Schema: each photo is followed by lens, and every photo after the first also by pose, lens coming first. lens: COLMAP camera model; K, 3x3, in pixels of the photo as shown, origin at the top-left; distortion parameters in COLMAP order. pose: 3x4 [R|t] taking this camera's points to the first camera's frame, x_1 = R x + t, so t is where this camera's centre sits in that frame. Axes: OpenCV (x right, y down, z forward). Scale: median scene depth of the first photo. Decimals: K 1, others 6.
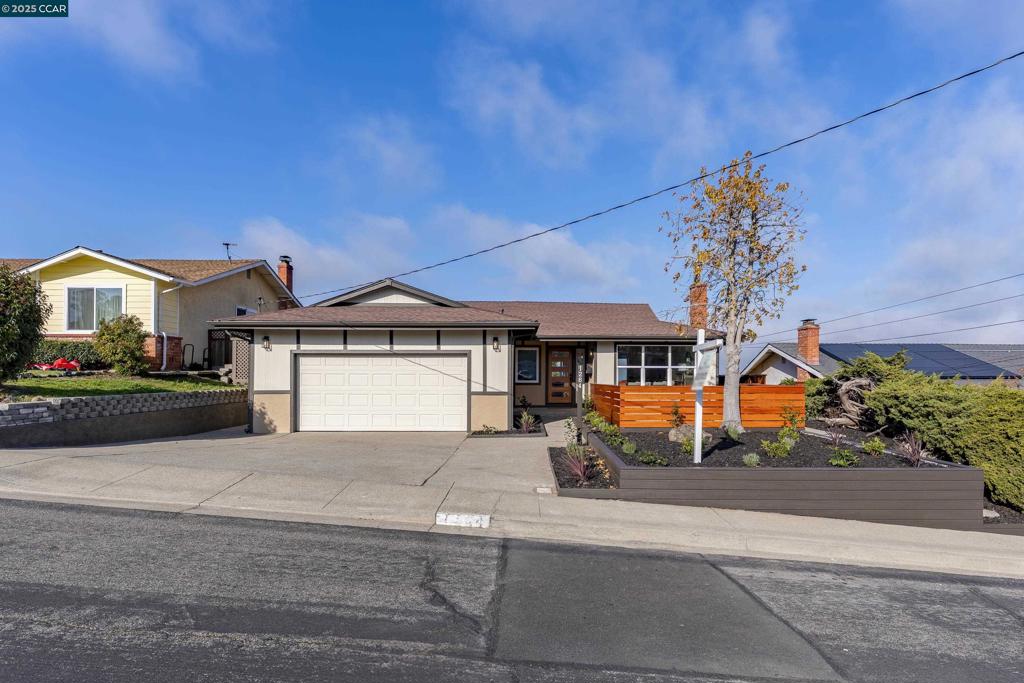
lens RADIAL K [[601.8, 0, 520.8], [0, 601.8, 369.3], [0, 0, 1]] dist [-0.003112, 0.000690]
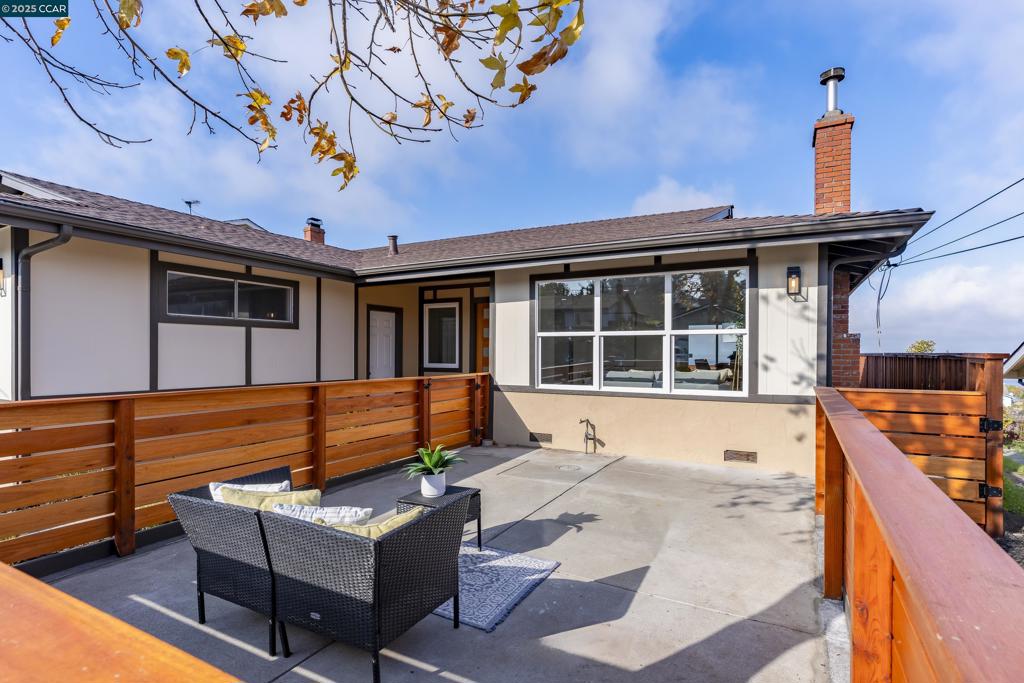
lens RADIAL K [[507.7, 0, 508.6], [0, 507.7, 355.0], [0, 0, 1]] dist [0.001528, 0.000538]
pose [[0.869210, 0.001224, -0.494441, 0.398932], [0.006528, 0.999881, 0.013952, 0.006211], [0.494400, -0.015355, 0.869099, 0.870472]]
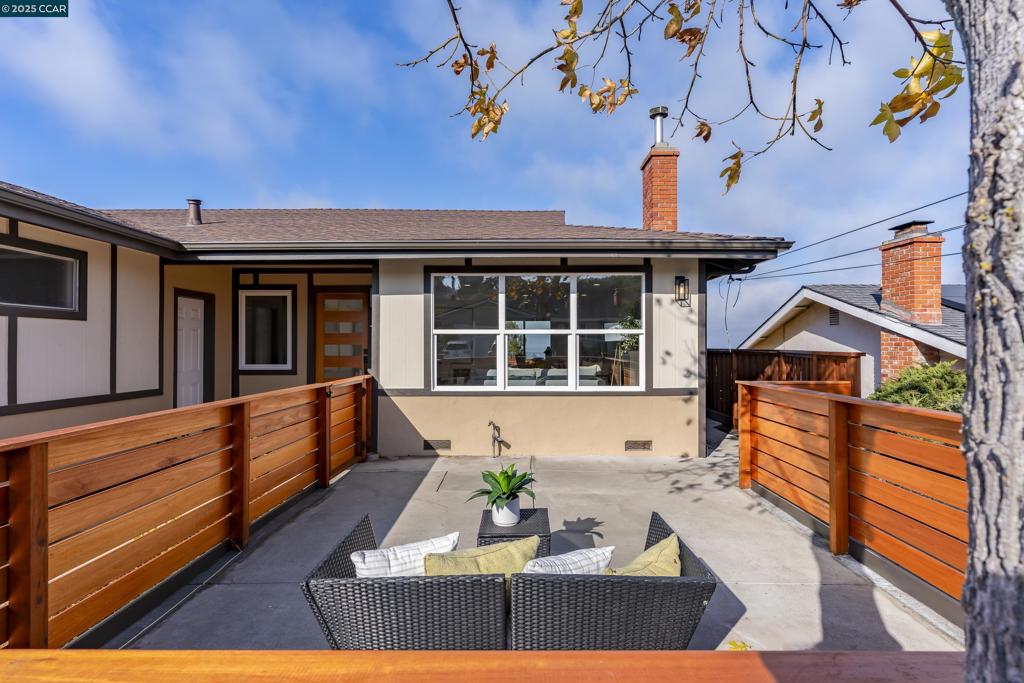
lens RADIAL K [[535.0, 0, 510.0], [0, 535.0, 342.1], [0, 0, 1]] dist [0.003204, 0.000577]
pose [[0.999645, -0.004870, -0.026191, 0.274425], [0.005010, 0.999973, 0.005306, 0.000996], [0.026164, -0.005435, 0.999643, 0.845162]]
